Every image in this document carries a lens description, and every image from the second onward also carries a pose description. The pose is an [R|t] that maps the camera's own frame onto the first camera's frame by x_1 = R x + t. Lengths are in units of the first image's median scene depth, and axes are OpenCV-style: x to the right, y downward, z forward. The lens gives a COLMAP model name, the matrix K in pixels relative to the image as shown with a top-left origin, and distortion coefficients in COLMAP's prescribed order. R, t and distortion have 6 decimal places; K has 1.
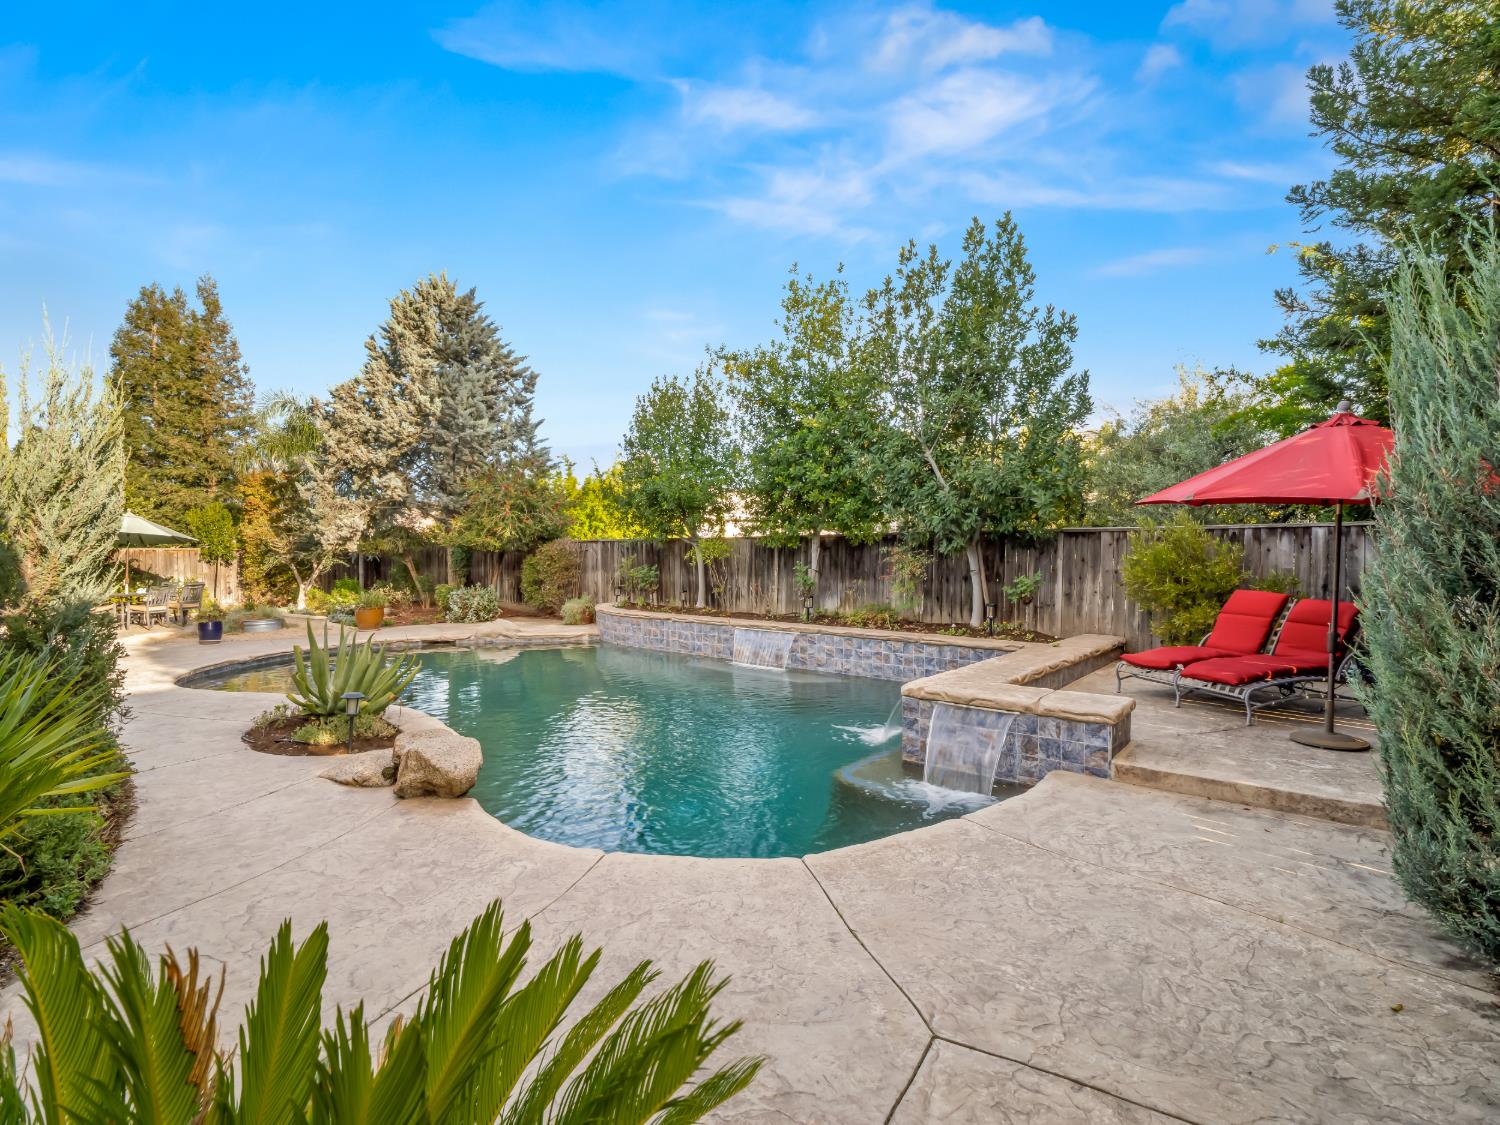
lens RADIAL K [[726.1, 0, 747.1], [0, 726.1, 560.7], [0, 0, 1]] dist [-0.012990, -0.002009]
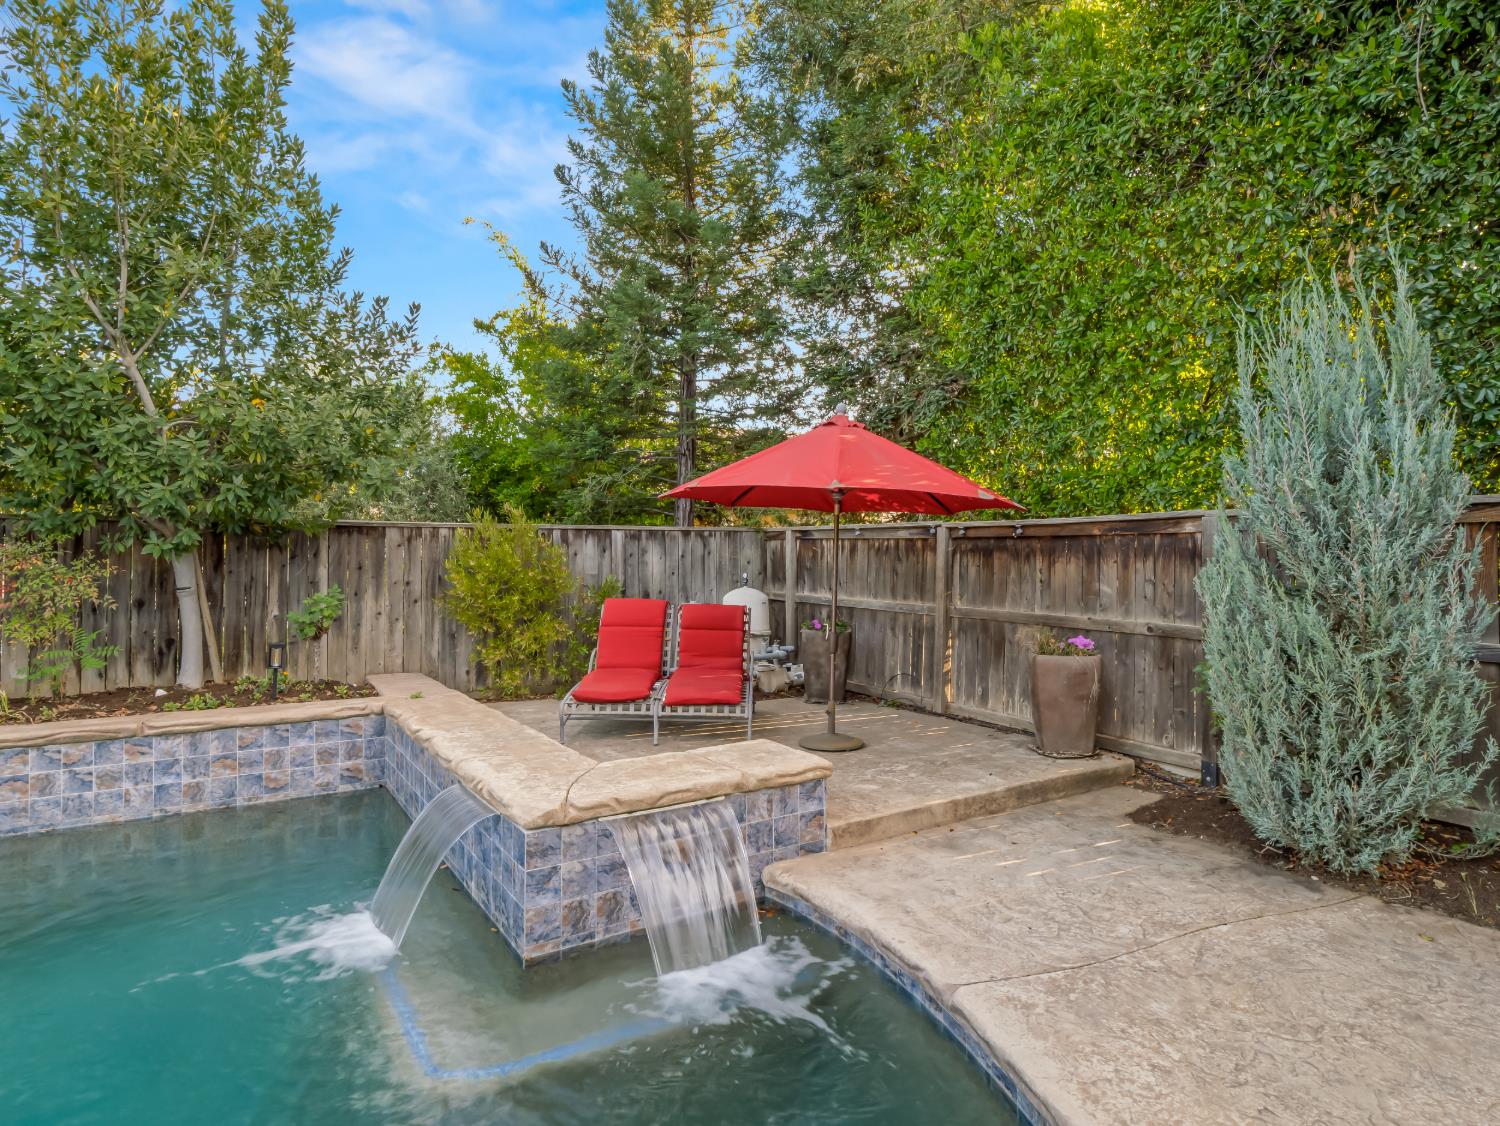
lens RADIAL K [[841.1, 0, 748.6], [0, 841.1, 557.8], [0, 0, 1]] dist [0.001776, -0.002312]
pose [[0.301863, 0.002931, 0.953347, -0.196467], [0.015485, 0.999848, -0.007977, 0.002065], [-0.953225, 0.017171, 0.301772, 0.444545]]
